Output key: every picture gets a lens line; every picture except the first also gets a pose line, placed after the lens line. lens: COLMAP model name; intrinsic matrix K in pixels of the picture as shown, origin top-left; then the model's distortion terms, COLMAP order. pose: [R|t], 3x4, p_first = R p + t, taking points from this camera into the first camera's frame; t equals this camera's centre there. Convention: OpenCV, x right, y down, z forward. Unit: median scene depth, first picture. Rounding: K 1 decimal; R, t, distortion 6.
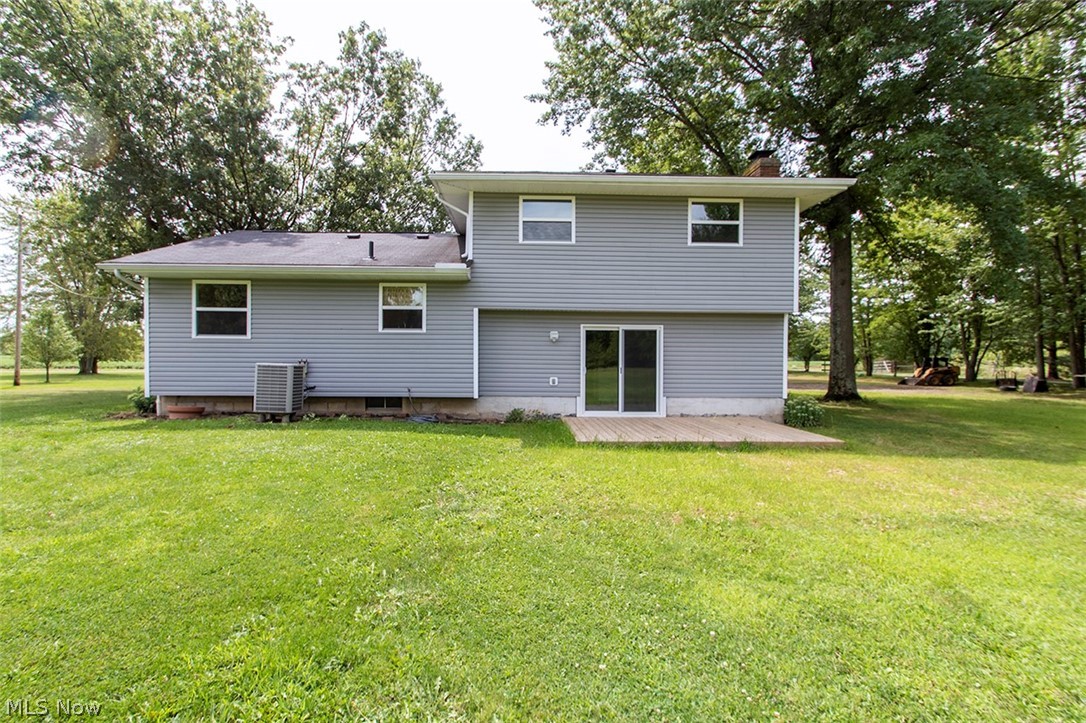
lens RADIAL K [[504.9, 0, 543.9], [0, 504.9, 362.5], [0, 0, 1]] dist [0.004076, -0.002088]
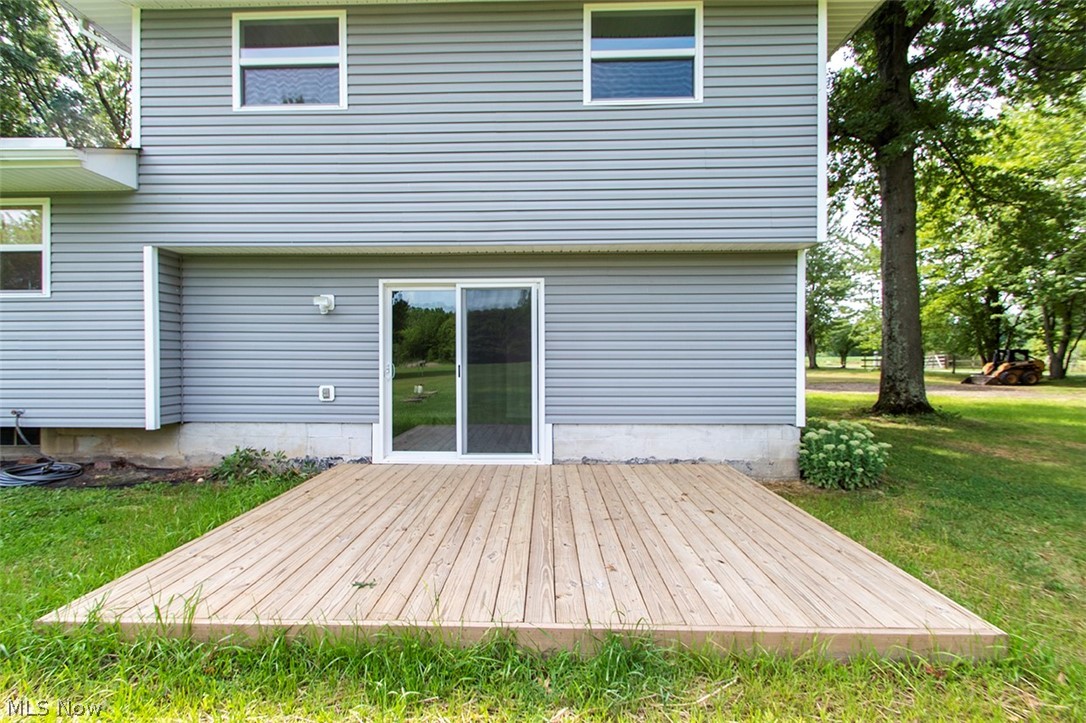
lens RADIAL K [[504.9, 0, 537.3], [0, 504.9, 358.5], [0, 0, 1]] dist [0.004076, -0.002088]
pose [[0.997907, -0.009065, -0.064021, 0.169294], [0.008747, 0.999948, -0.005244, 0.004597], [0.064065, 0.004673, 0.997935, 0.330072]]
